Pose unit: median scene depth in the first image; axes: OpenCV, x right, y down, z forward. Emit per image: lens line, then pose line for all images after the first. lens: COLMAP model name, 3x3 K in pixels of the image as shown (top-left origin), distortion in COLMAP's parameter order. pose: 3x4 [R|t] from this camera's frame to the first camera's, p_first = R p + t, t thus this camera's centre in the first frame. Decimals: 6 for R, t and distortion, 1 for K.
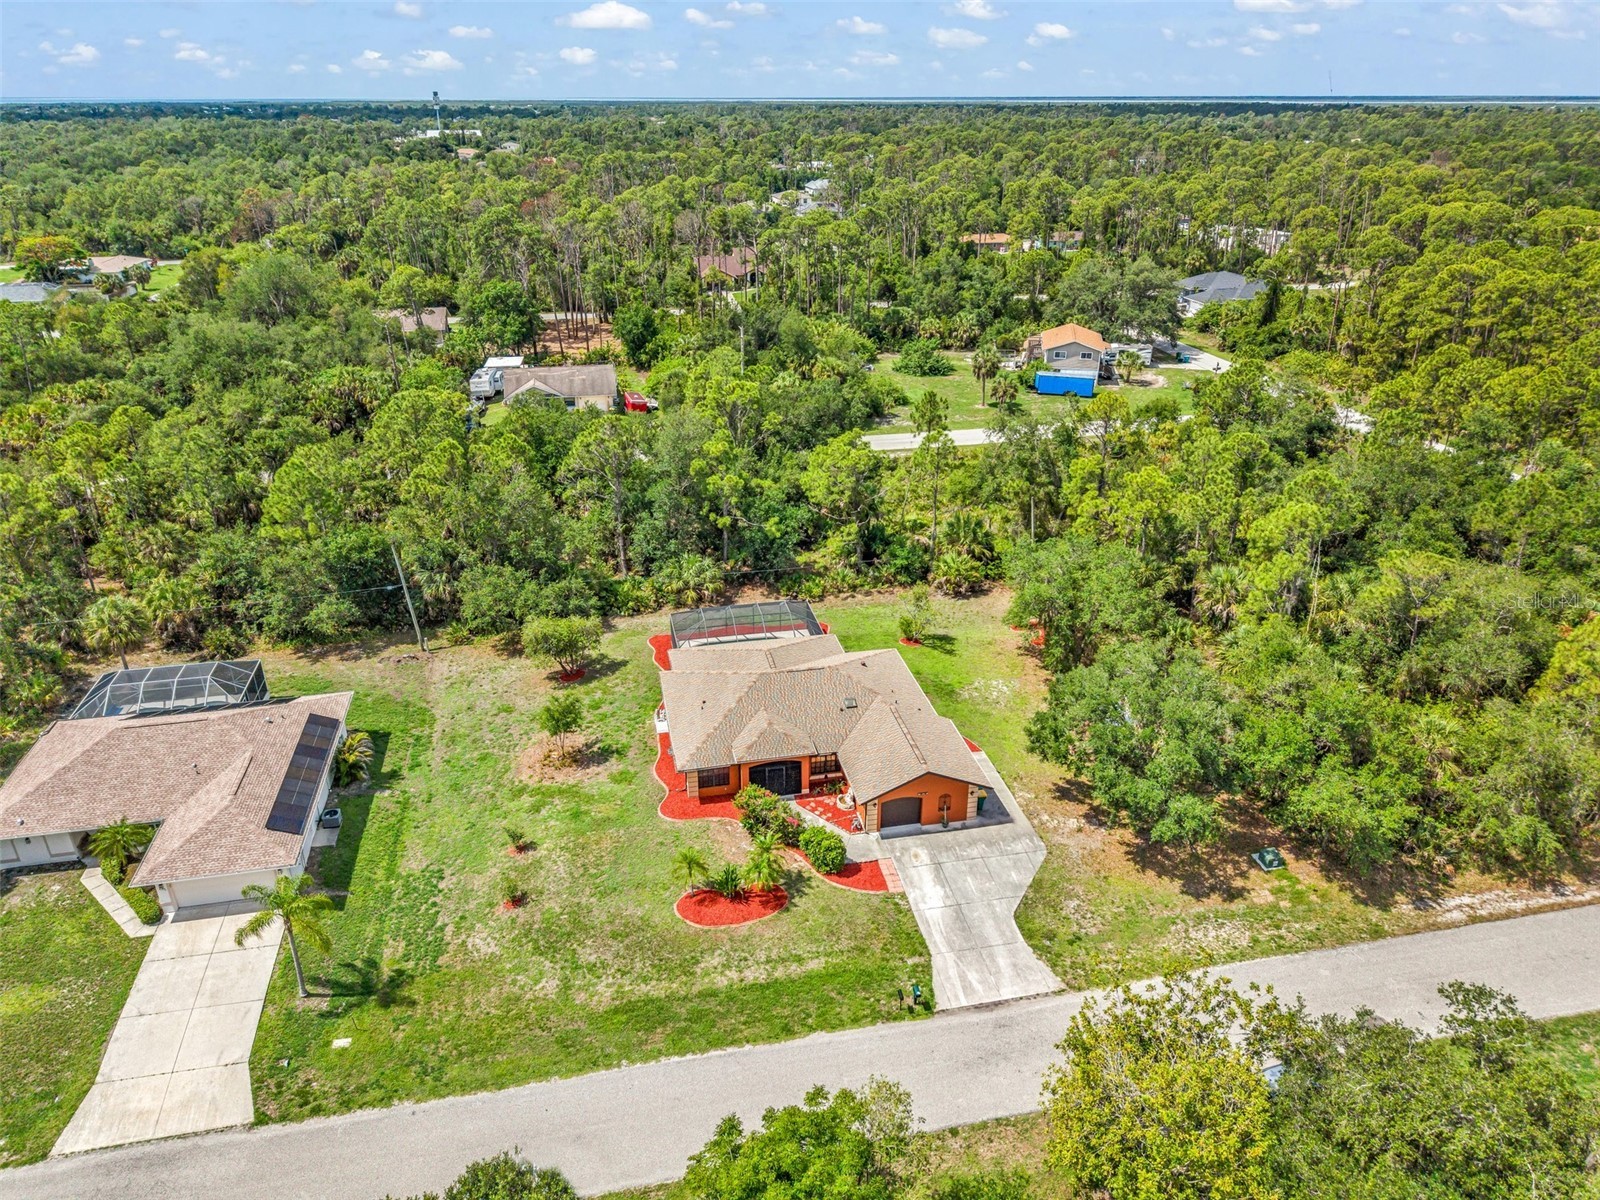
lens RADIAL K [[1068.2, 0, 796.1], [0, 1068.2, 597.7], [0, 0, 1]] dist [0.039774, -0.041703]
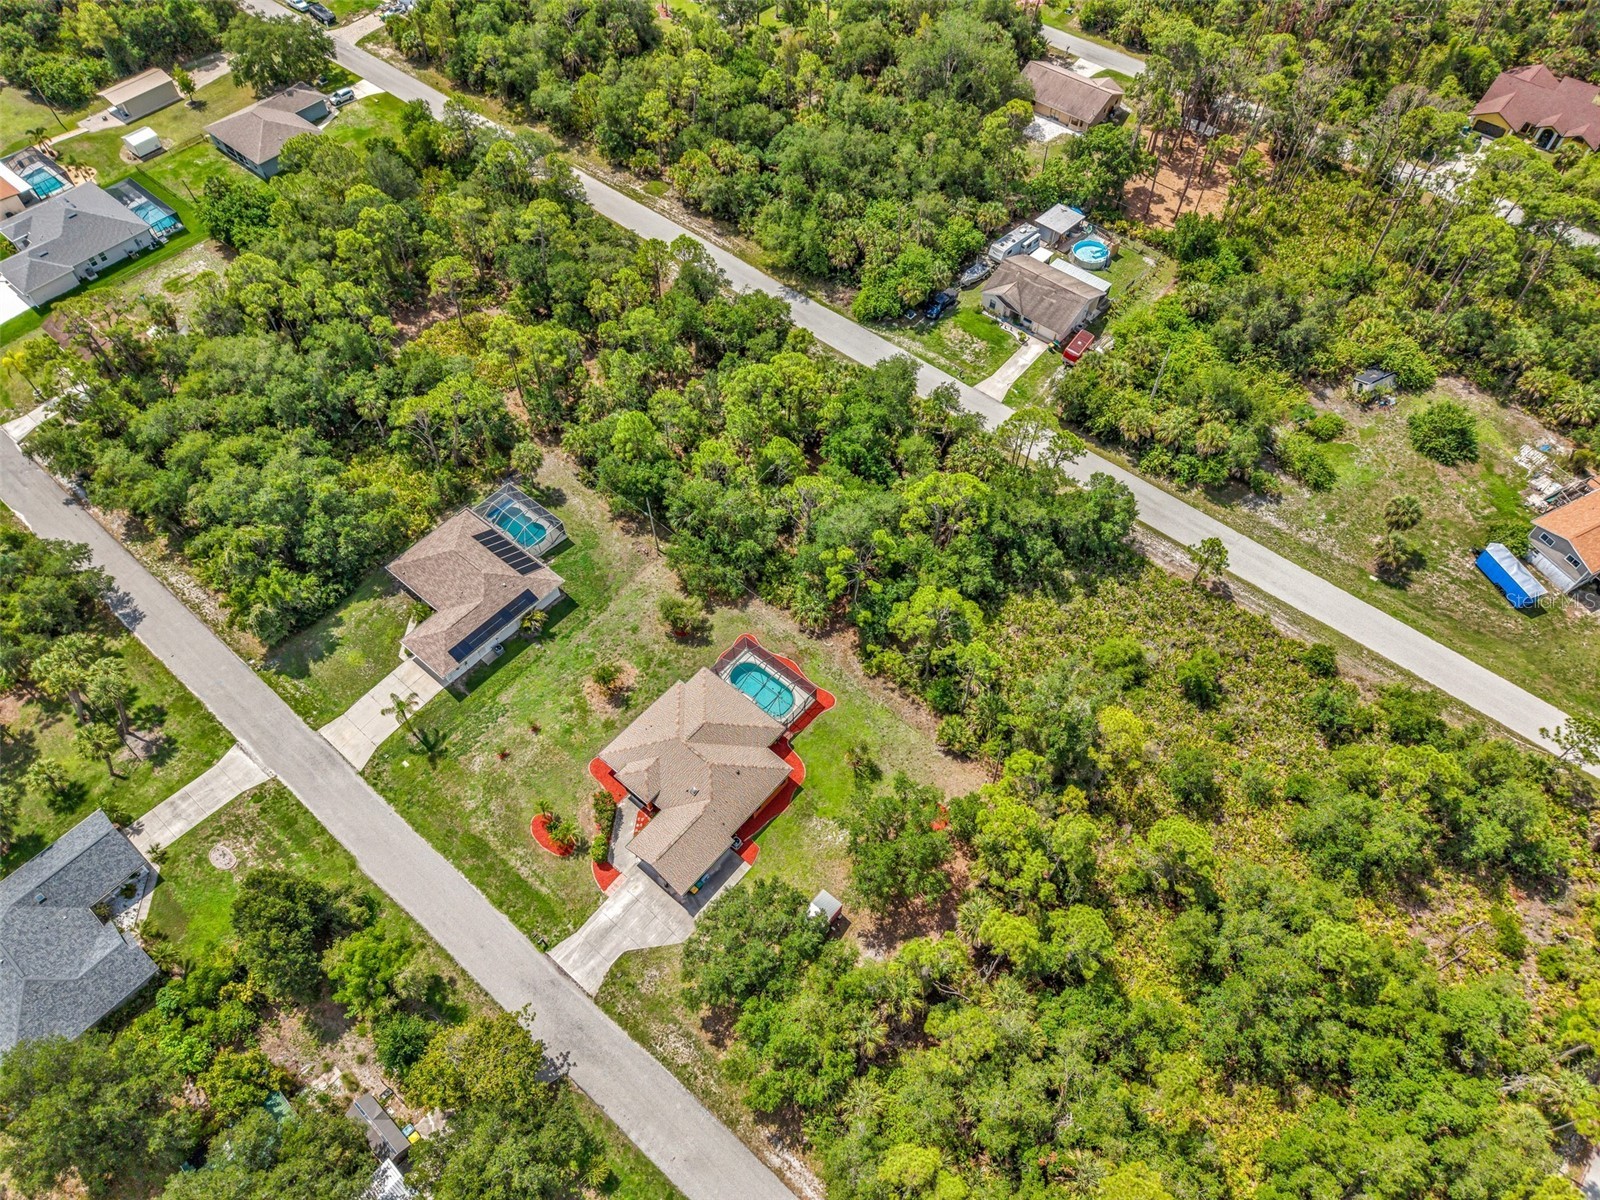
lens RADIAL K [[1072.7, 0, 798.9], [0, 1072.7, 604.0], [0, 0, 1]] dist [0.037303, -0.038313]
pose [[0.614485, 0.640059, -0.461229, 0.787599], [-0.336139, 0.741317, 0.580913, -1.219684], [0.713736, -0.201925, 0.670677, 0.075740]]
